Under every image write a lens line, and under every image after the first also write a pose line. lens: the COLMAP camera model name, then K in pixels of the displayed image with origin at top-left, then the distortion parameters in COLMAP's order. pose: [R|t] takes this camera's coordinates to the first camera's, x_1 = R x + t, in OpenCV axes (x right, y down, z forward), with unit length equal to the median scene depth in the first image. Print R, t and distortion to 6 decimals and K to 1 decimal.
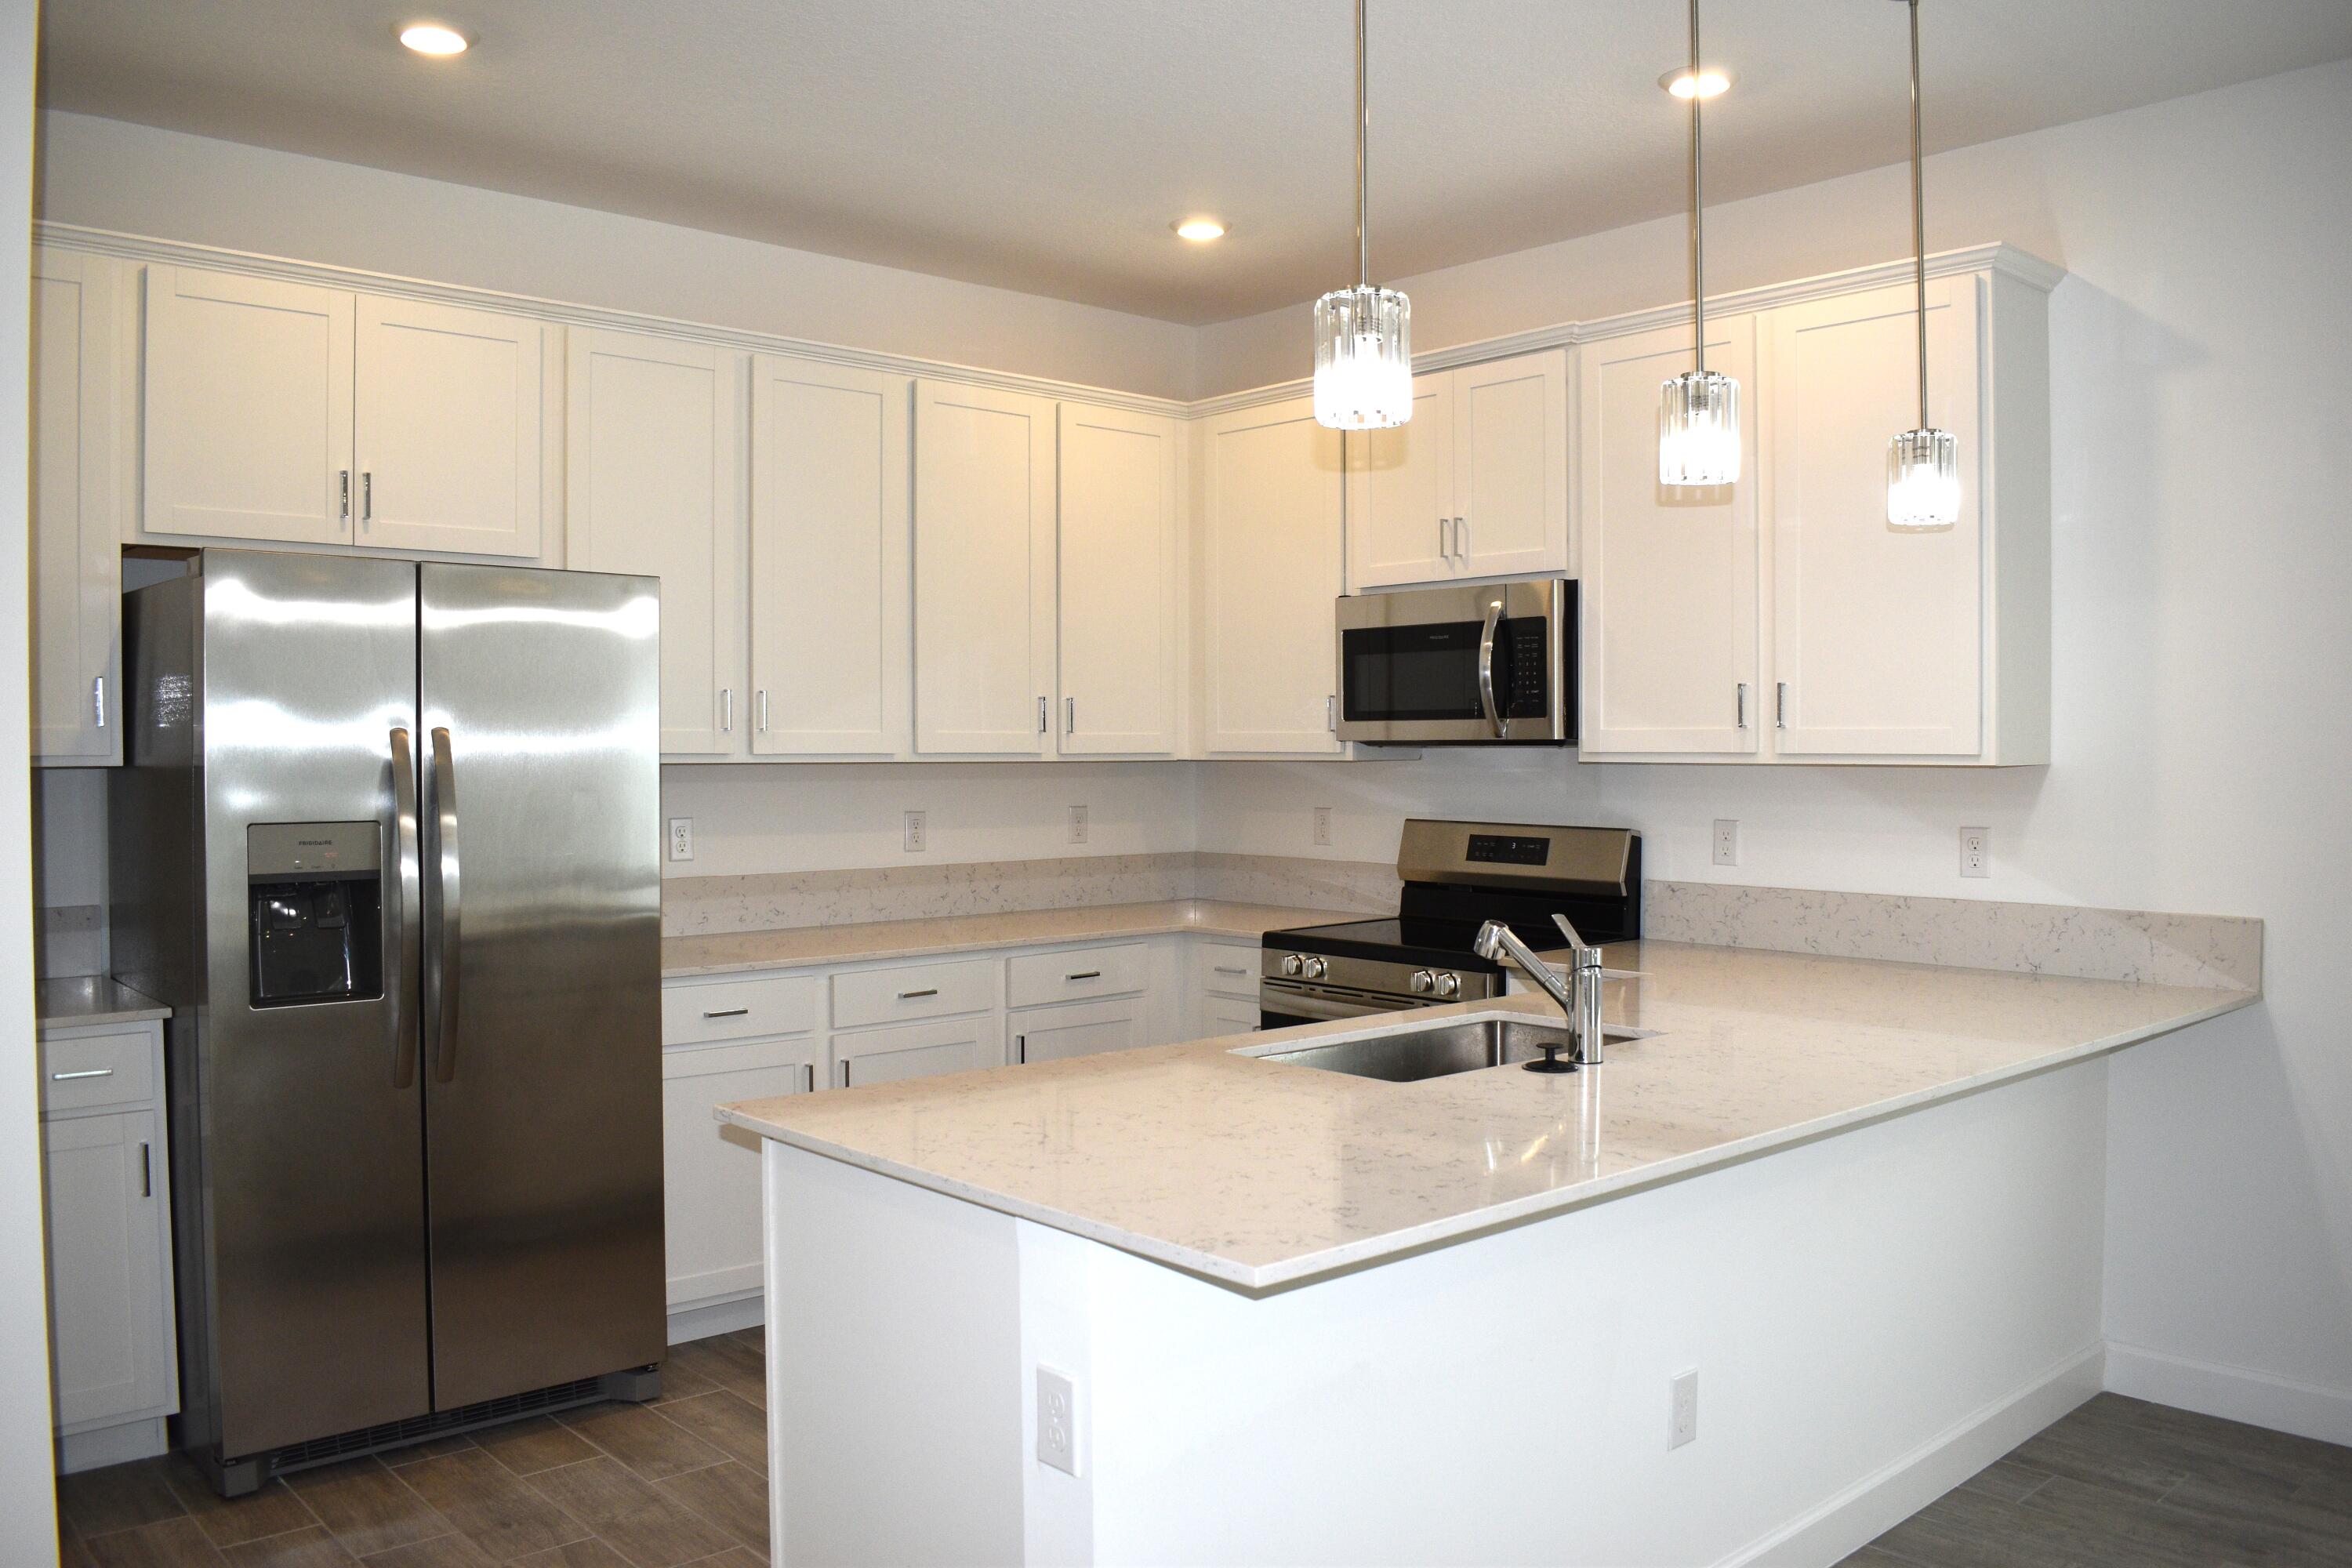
lens RADIAL K [[1841.4, 0, 1171.5], [0, 1841.4, 800.9], [0, 0, 1]] dist [-0.087441, 0.004382]
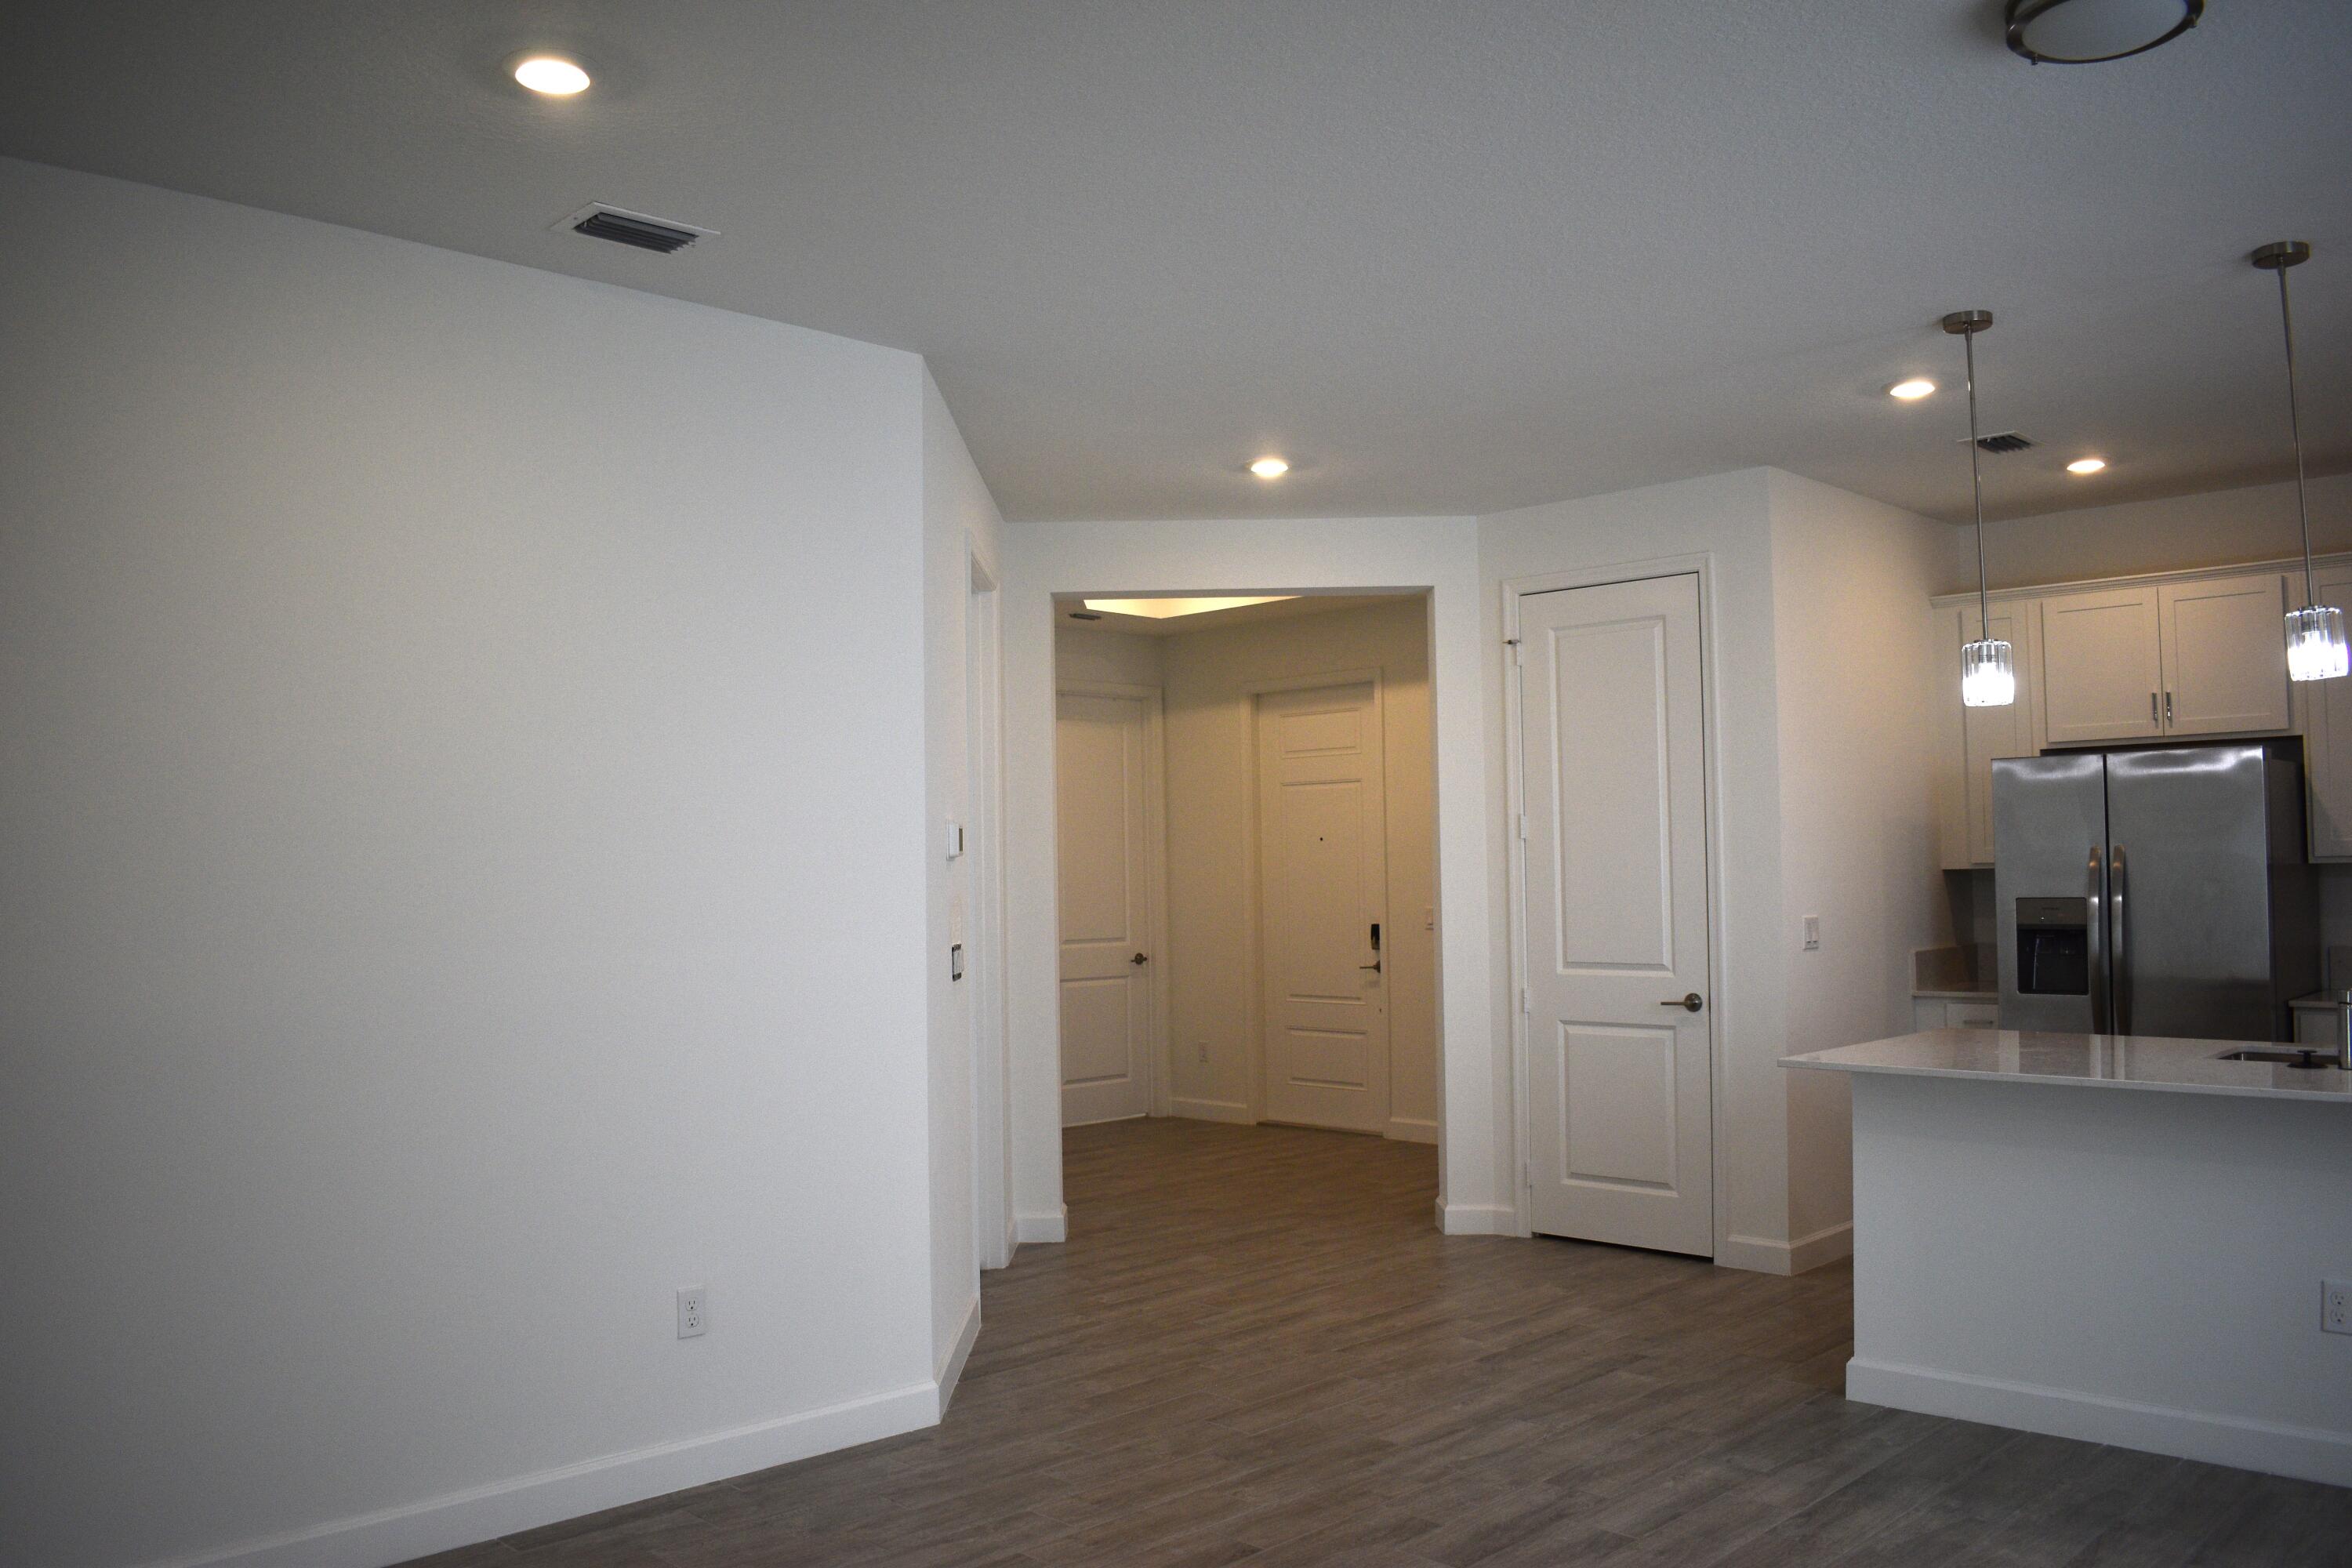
lens RADIAL K [[1841.4, 0, 1171.5], [0, 1841.4, 800.9], [0, 0, 1]] dist [-0.087441, 0.004382]
pose [[0.045721, -0.039818, -0.998160, 0.982650], [-0.011254, 0.999121, -0.040372, -0.002022], [0.998891, 0.013079, 0.045233, -0.003171]]
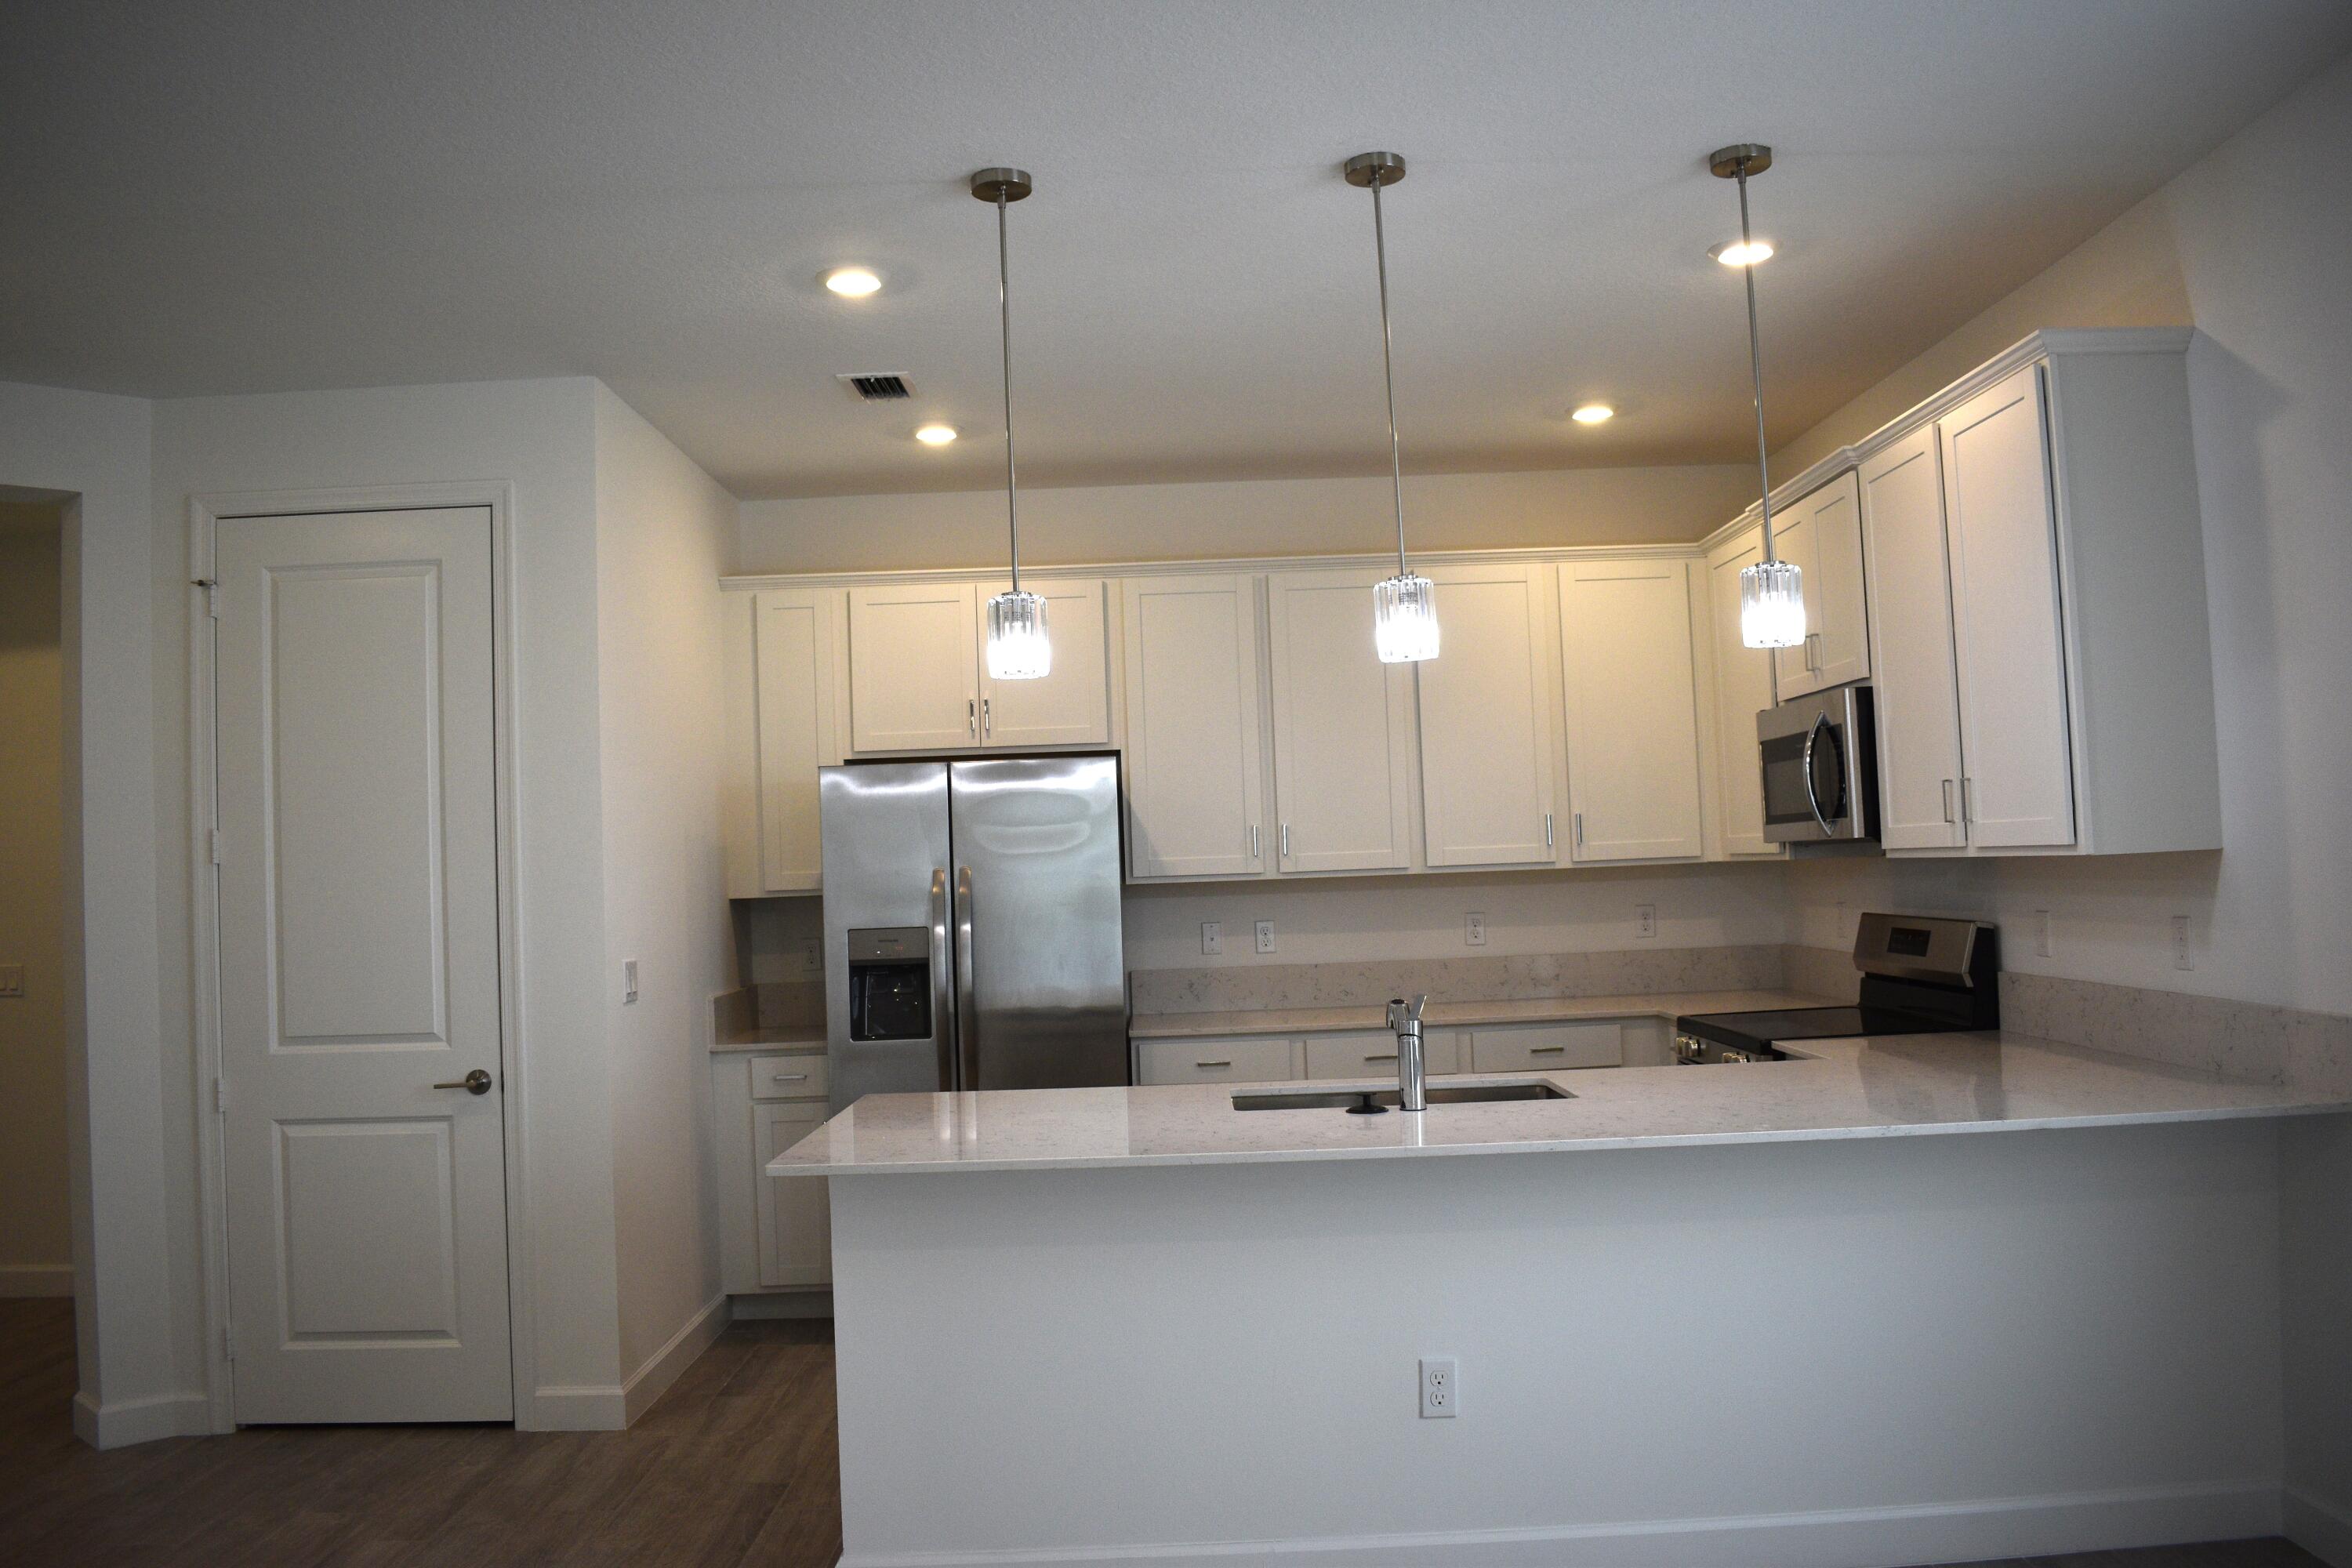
lens RADIAL K [[1841.4, 0, 1171.5], [0, 1841.4, 800.9], [0, 0, 1]] dist [-0.087441, 0.004382]
pose [[0.740972, -0.053752, -0.669381, 0.596619], [0.018865, 0.998064, -0.059264, 0.000234], [0.671271, 0.031285, 0.740552, -0.042767]]
